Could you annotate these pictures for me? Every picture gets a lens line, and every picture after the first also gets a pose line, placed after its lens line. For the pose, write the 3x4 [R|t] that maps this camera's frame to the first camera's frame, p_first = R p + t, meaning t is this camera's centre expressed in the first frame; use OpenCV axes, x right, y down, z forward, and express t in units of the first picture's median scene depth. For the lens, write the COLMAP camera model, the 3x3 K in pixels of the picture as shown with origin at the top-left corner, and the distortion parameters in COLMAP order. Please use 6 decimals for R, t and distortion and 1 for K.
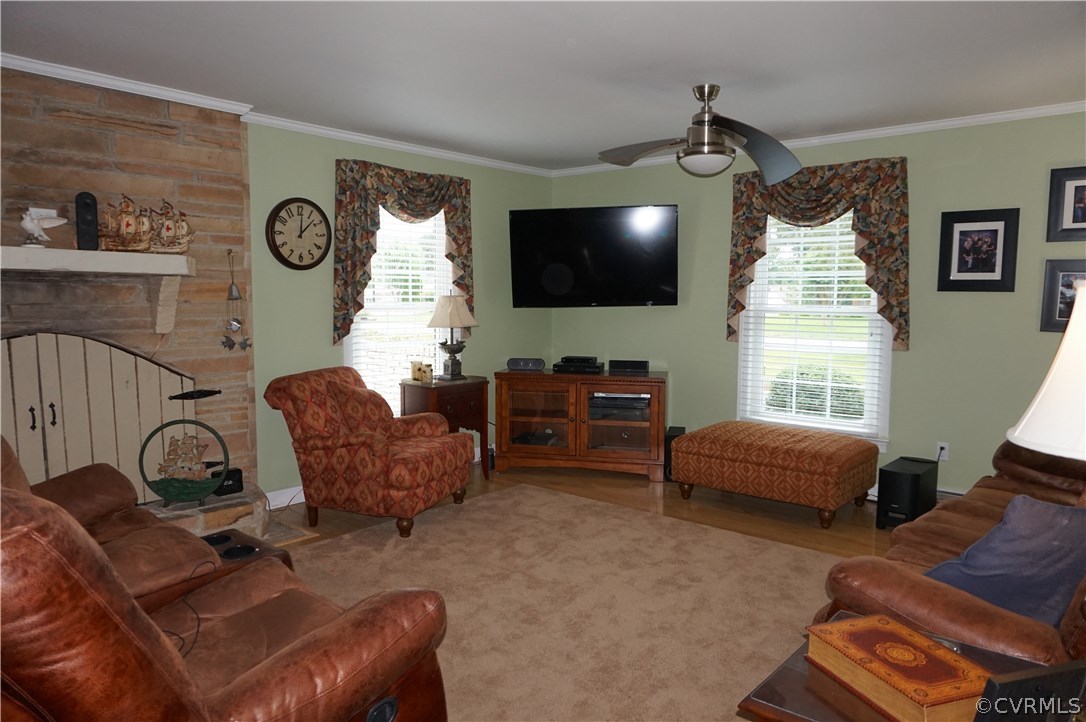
lens RADIAL K [[733.7, 0, 542.8], [0, 733.7, 363.8], [0, 0, 1]] dist [-0.046873, 0.050285]
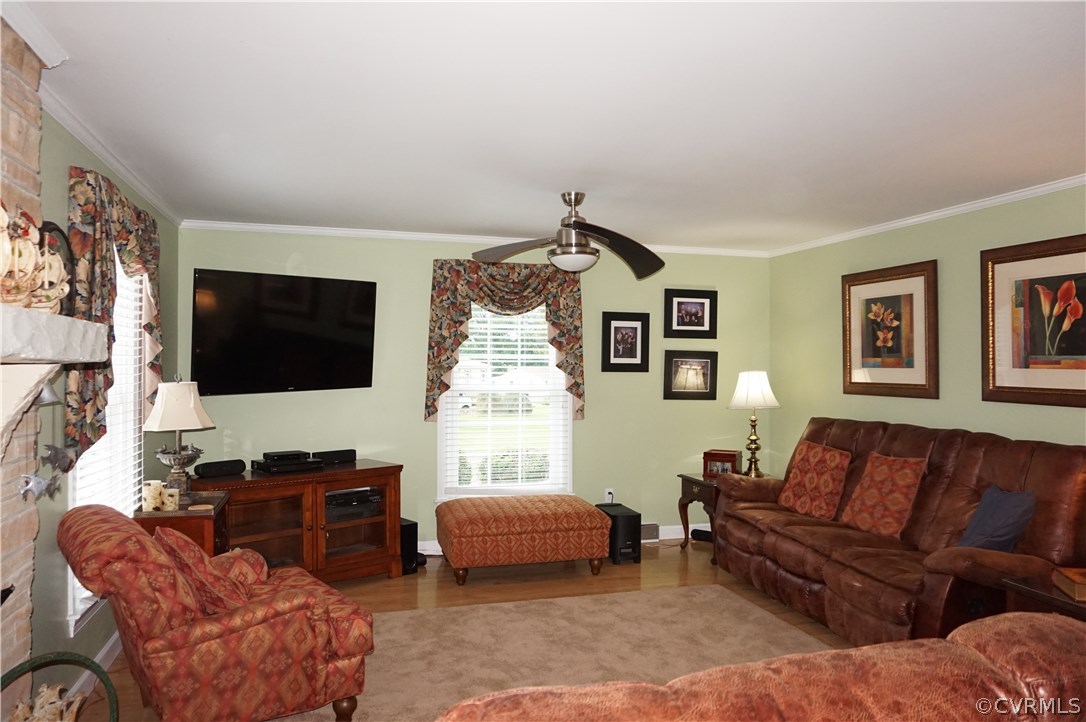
lens RADIAL K [[733.7, 0, 542.8], [0, 733.7, 363.8], [0, 0, 1]] dist [-0.046873, 0.050285]
pose [[0.549992, -0.001695, 0.835168, -0.640812], [0.078537, 0.995672, -0.049700, -0.060634], [-0.831469, 0.092926, 0.547745, 0.393098]]
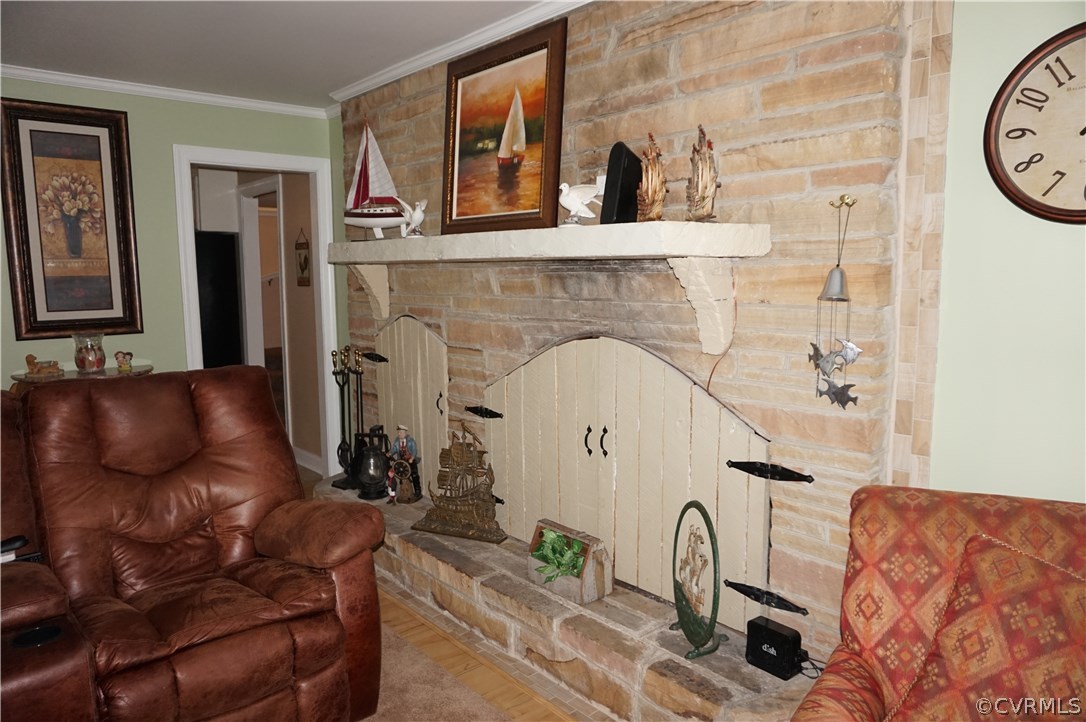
lens RADIAL K [[733.7, 0, 542.8], [0, 733.7, 363.8], [0, 0, 1]] dist [-0.046873, 0.050285]
pose [[-0.153662, 0.116325, -0.981252, 0.081041], [-0.085366, 0.987771, 0.130466, -0.091869], [0.984429, 0.103814, -0.141852, 0.868373]]
